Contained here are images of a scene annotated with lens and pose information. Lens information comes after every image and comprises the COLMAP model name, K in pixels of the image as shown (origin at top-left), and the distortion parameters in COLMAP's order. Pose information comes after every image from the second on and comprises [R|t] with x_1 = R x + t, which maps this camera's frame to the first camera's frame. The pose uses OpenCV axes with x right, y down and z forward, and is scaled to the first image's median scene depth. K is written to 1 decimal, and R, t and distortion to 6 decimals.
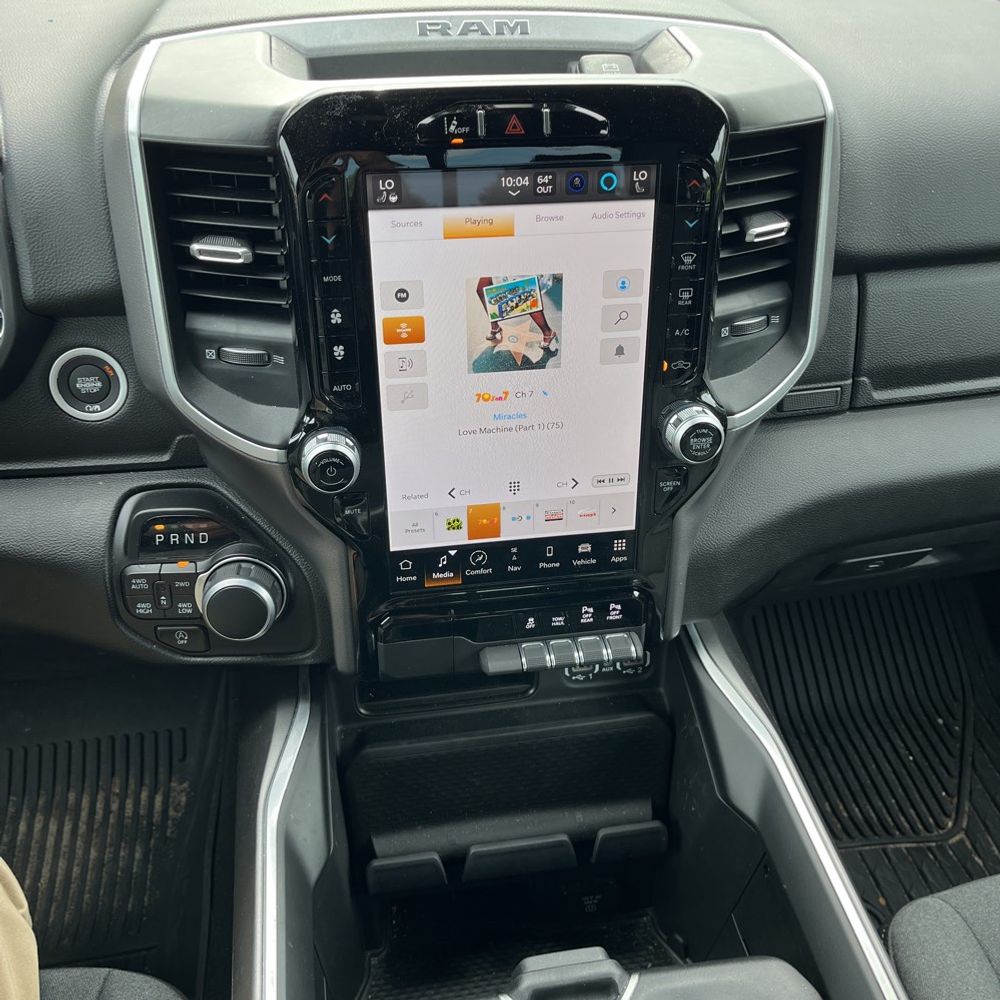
lens RADIAL K [[1016.9, 0, 504.0], [0, 1016.9, 482.9], [0, 0, 1]] dist [0.028184, 0.000000]
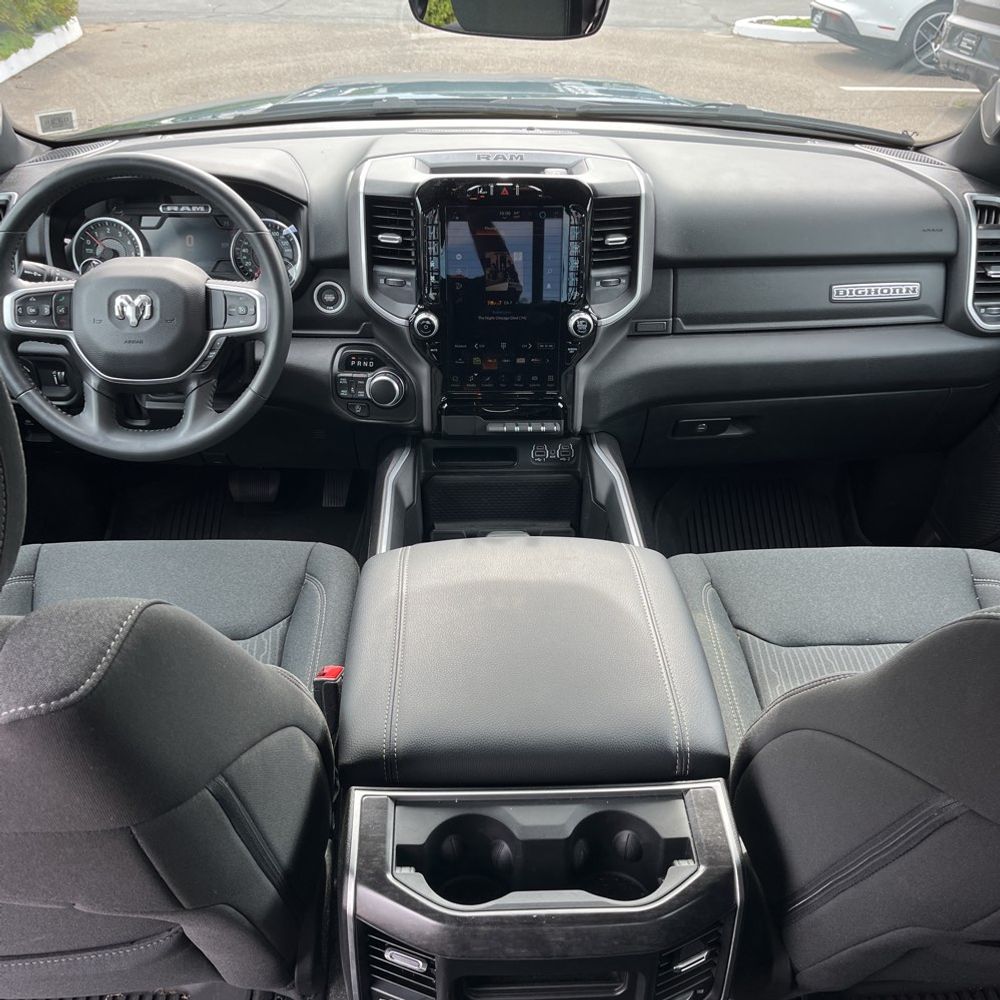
lens RADIAL K [[1016.9, 0, 499.0], [0, 1016.9, 498.2], [0, 0, 1]] dist [0.028184, 0.000000]
pose [[0.991755, 0.054002, -0.116215, 0.289380], [-0.066268, 0.992324, -0.104410, 0.594725], [0.109684, 0.111251, 0.987721, -1.262911]]
